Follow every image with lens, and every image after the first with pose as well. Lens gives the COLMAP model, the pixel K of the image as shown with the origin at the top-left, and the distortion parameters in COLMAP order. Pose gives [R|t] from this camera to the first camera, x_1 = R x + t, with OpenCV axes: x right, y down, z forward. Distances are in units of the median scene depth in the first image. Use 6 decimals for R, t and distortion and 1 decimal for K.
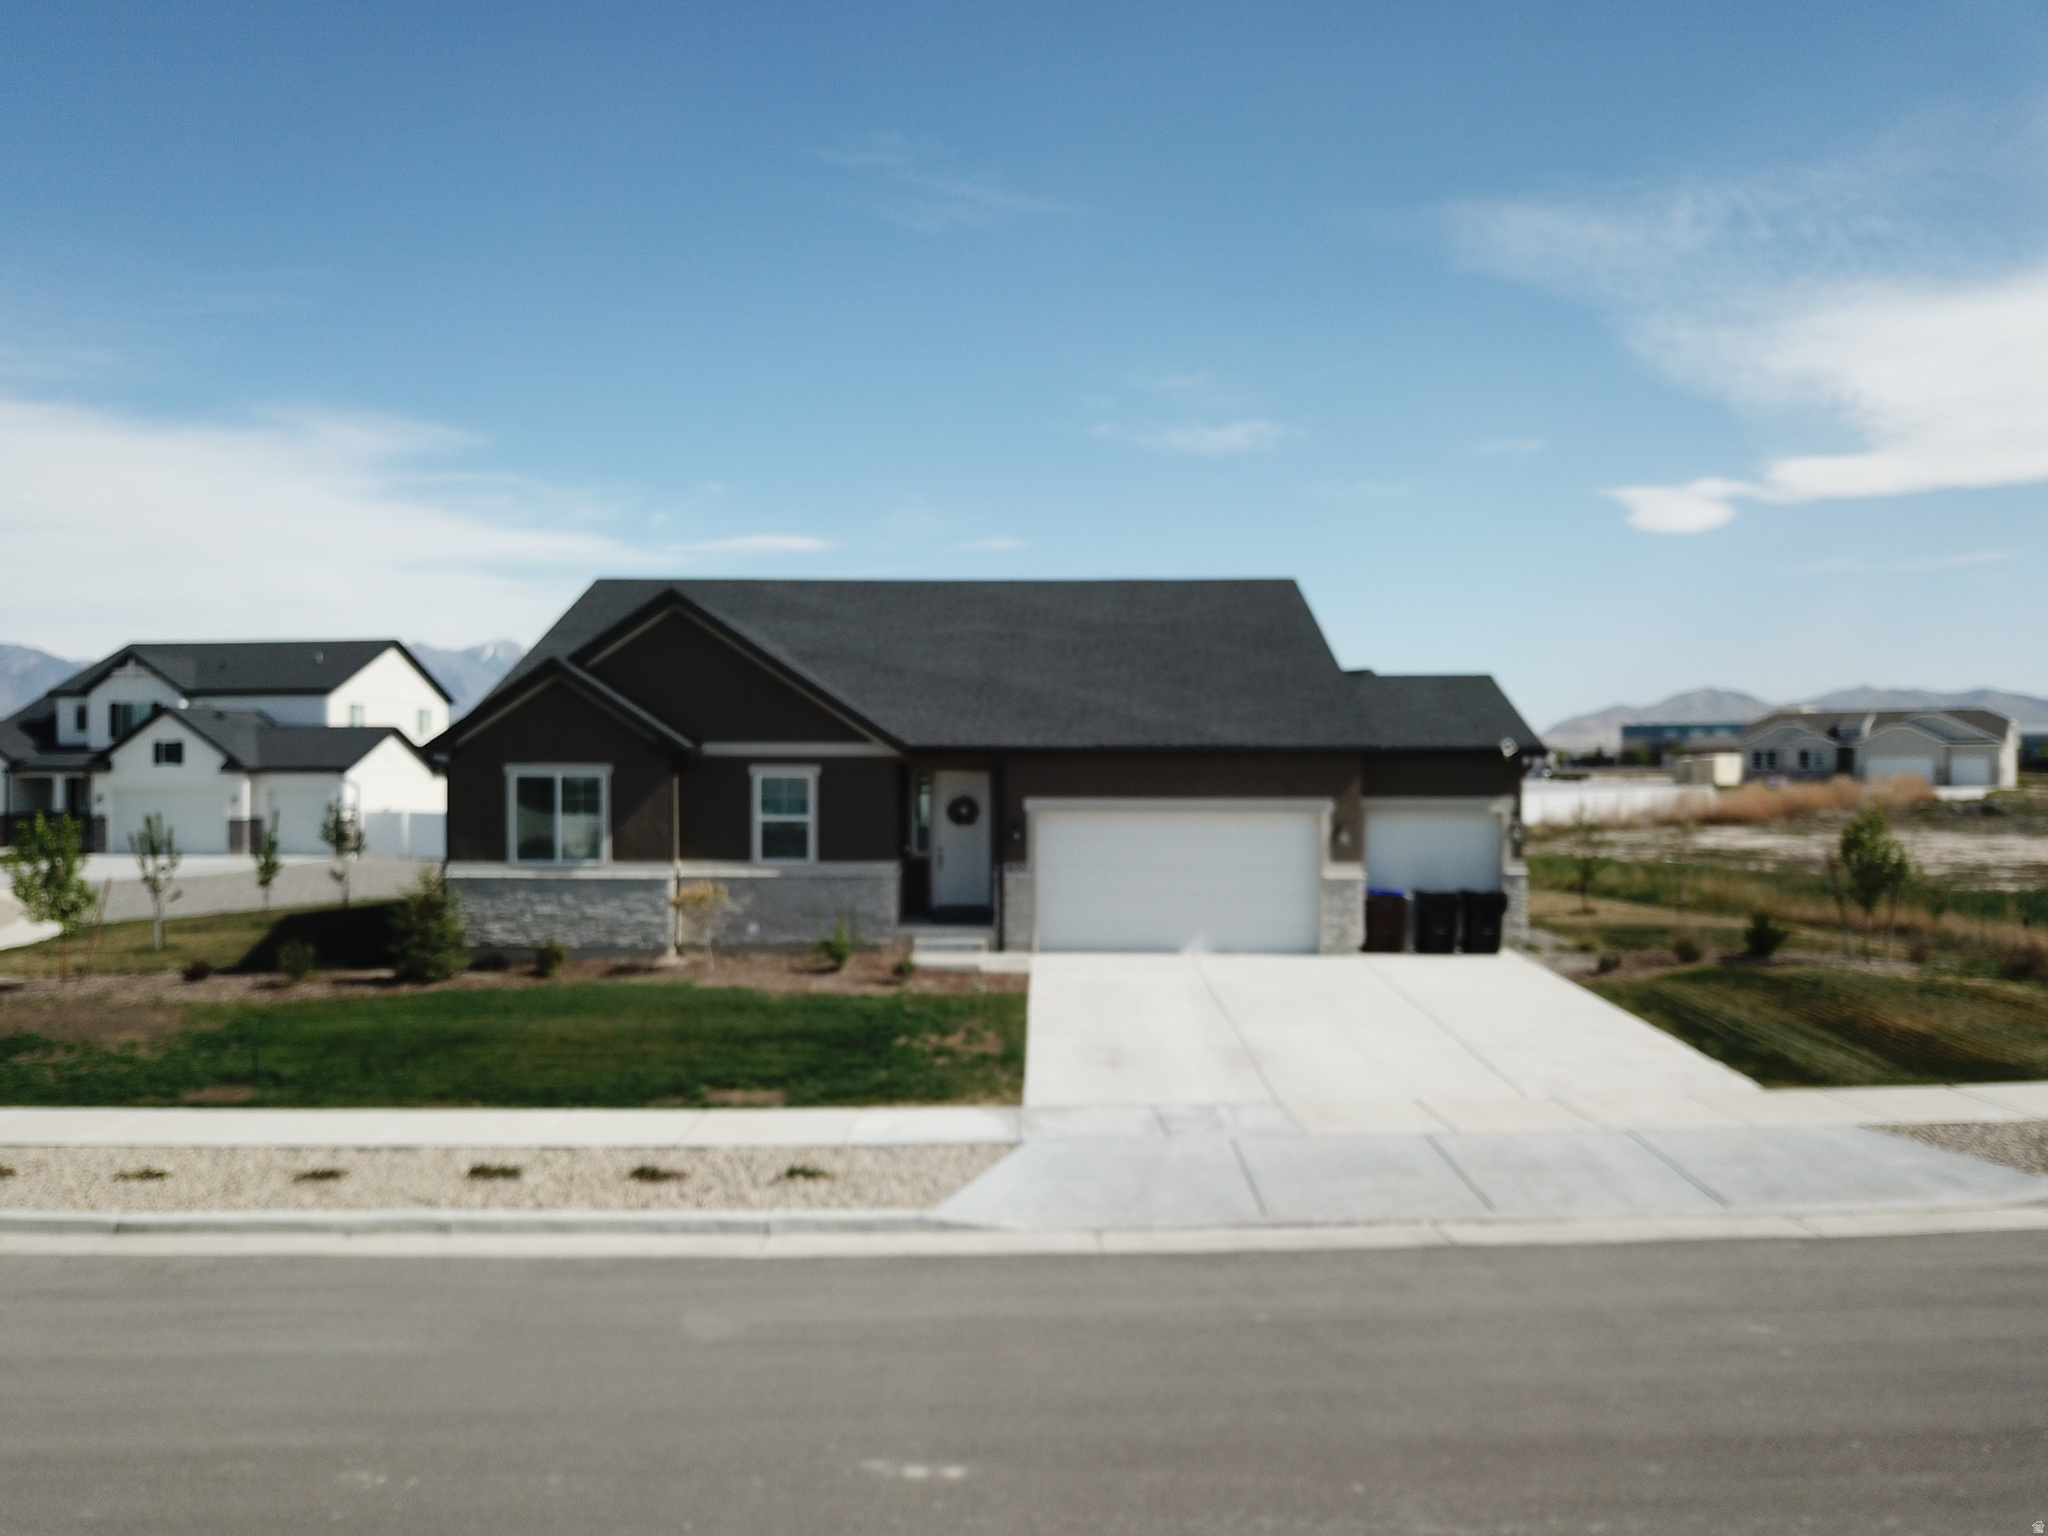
lens RADIAL K [[1566.1, 0, 1021.2], [0, 1566.1, 805.8], [0, 0, 1]] dist [0.008000, -0.005752]
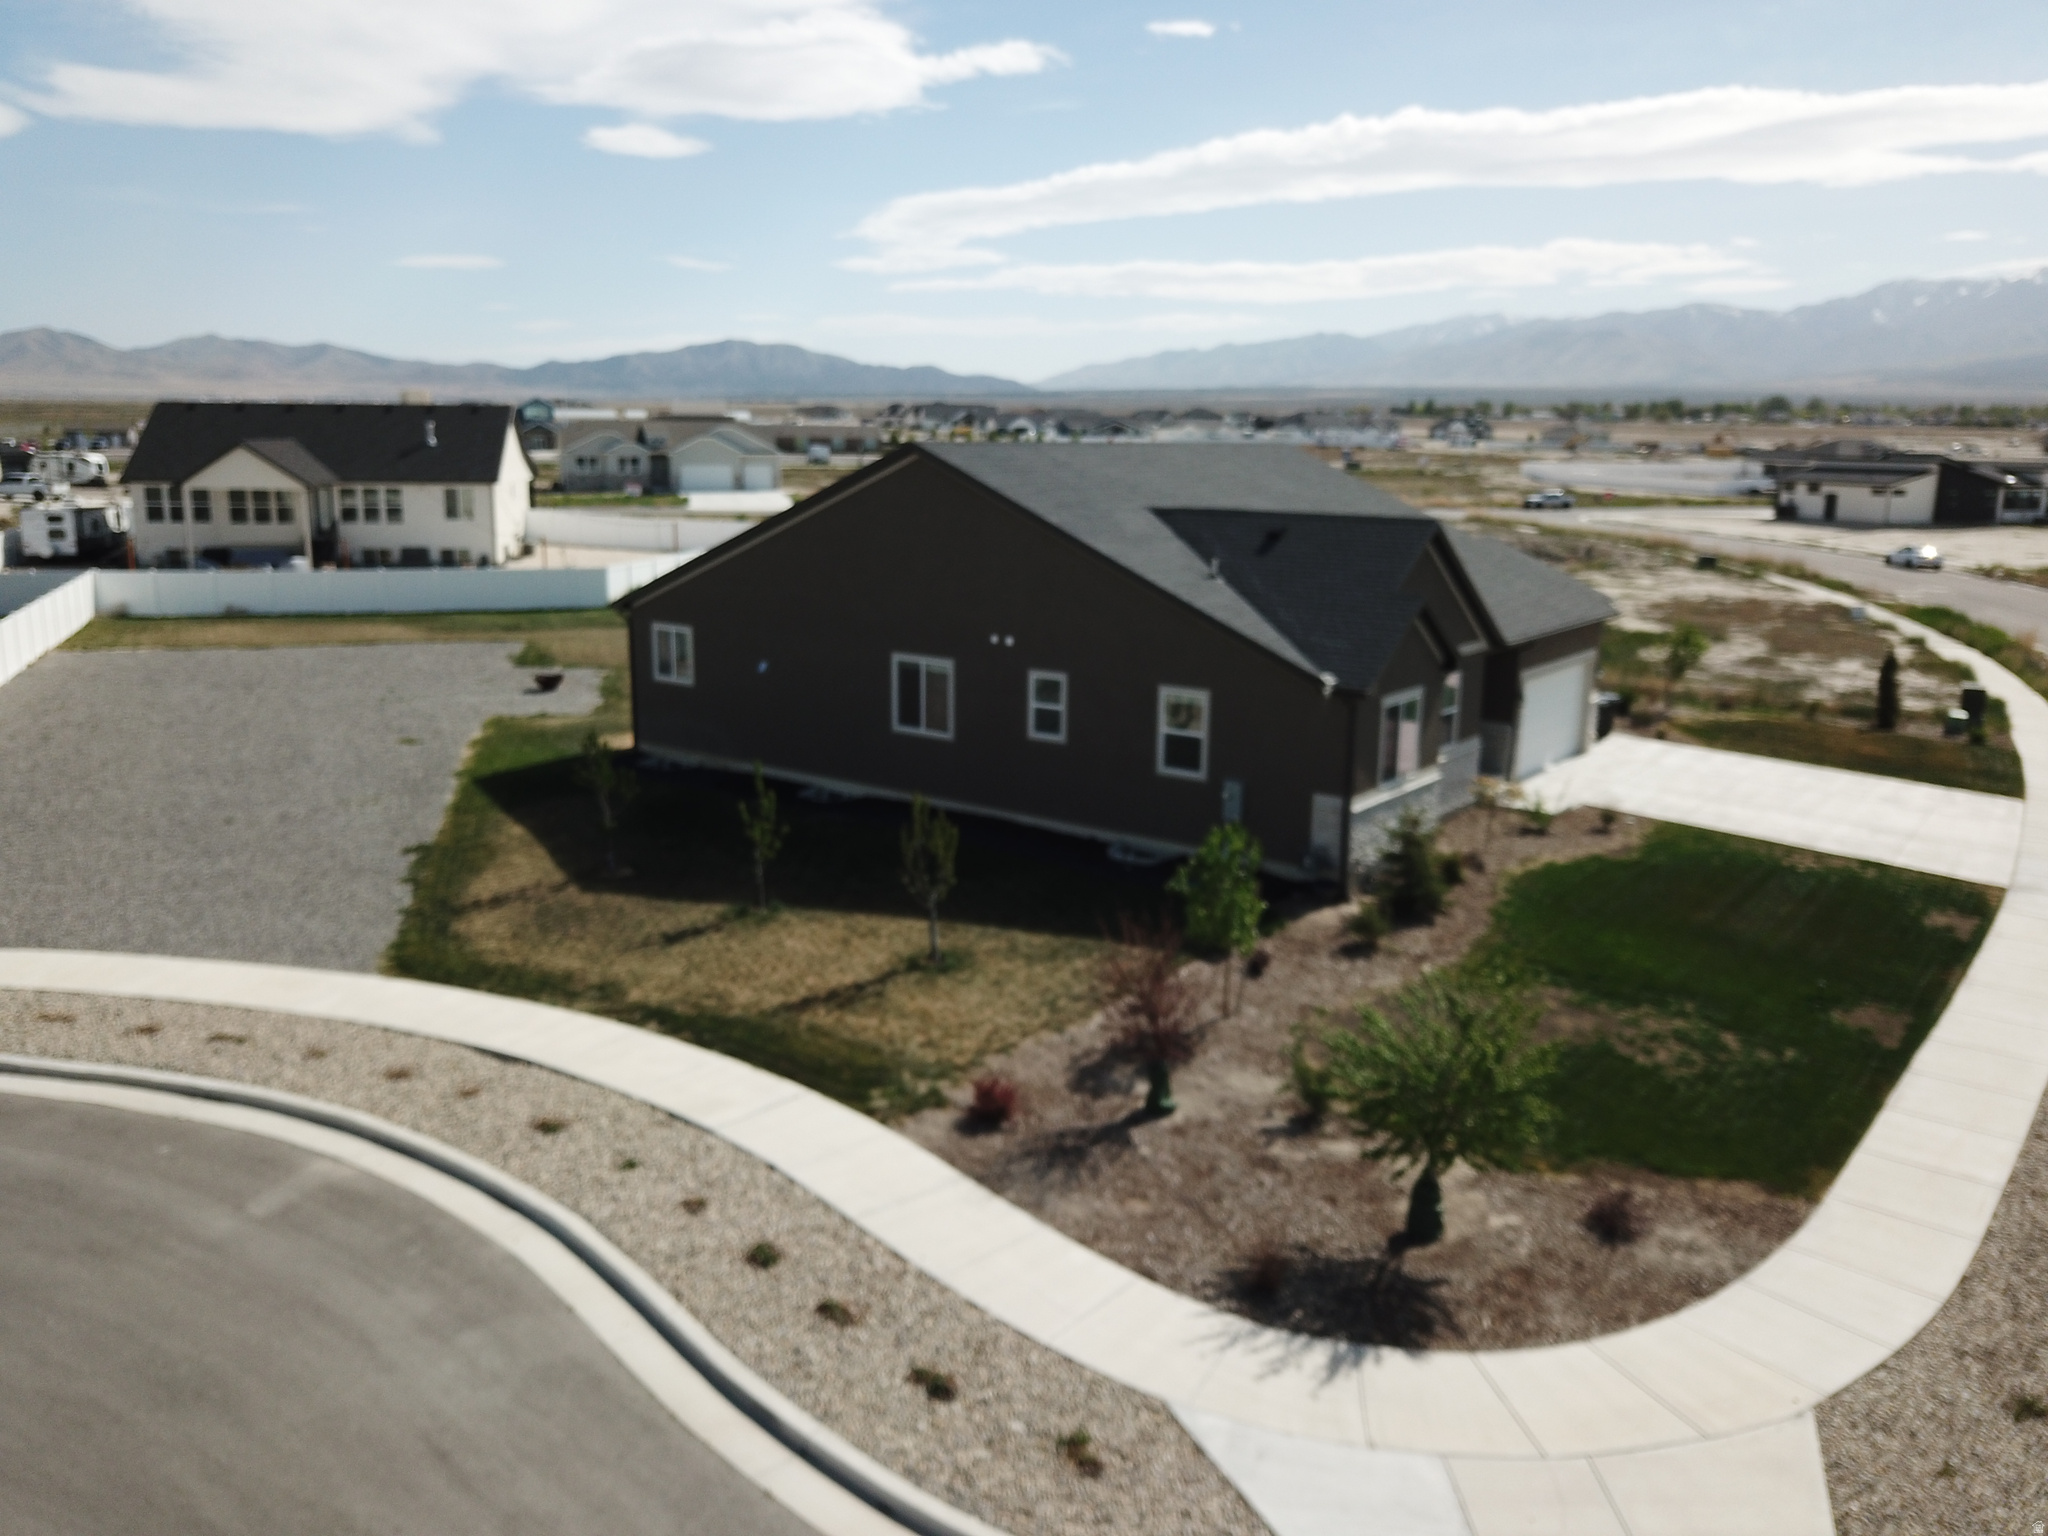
lens RADIAL K [[1566.1, 0, 992.6], [0, 1566.1, 842.0], [0, 0, 1]] dist [0.008000, -0.005752]
pose [[0.599706, -0.197764, 0.775398, -1.293105], [0.009415, 0.970657, 0.240283, -0.182996], [-0.800165, -0.136799, 0.583970, 0.570902]]
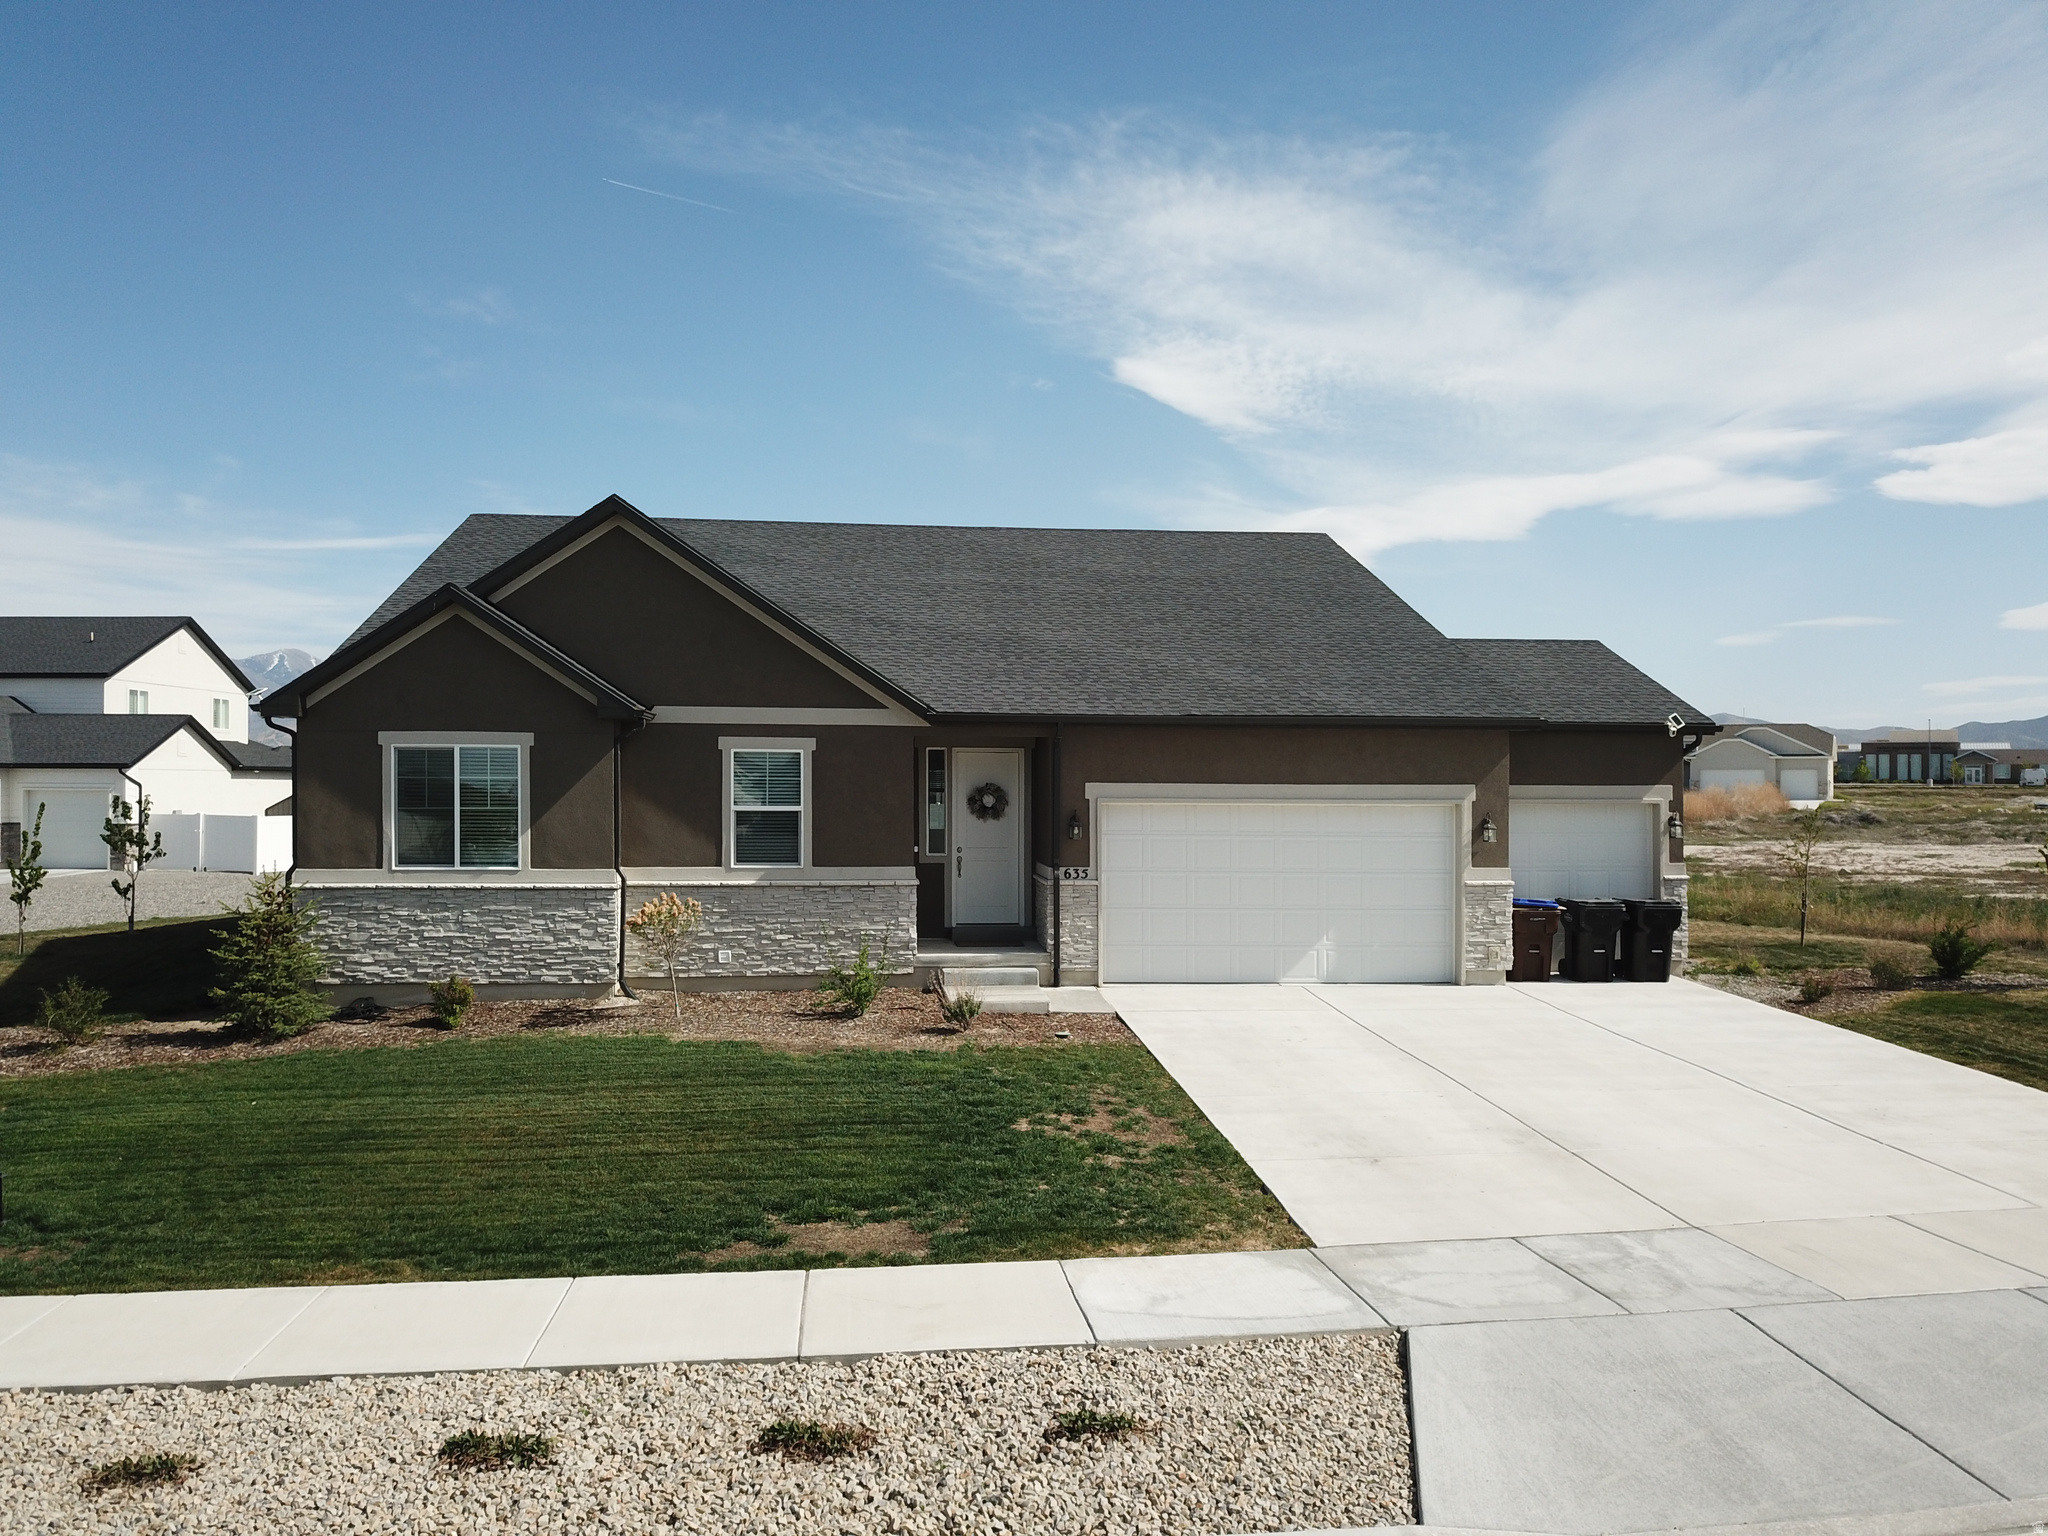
lens RADIAL K [[1566.1, 0, 1008.4], [0, 1566.1, 777.8], [0, 0, 1]] dist [0.008000, -0.005752]
pose [[0.993551, 0.004168, 0.113310, -0.121901], [-0.000850, 0.999570, -0.029318, 0.015493], [-0.113383, 0.029032, 0.993127, 0.247780]]
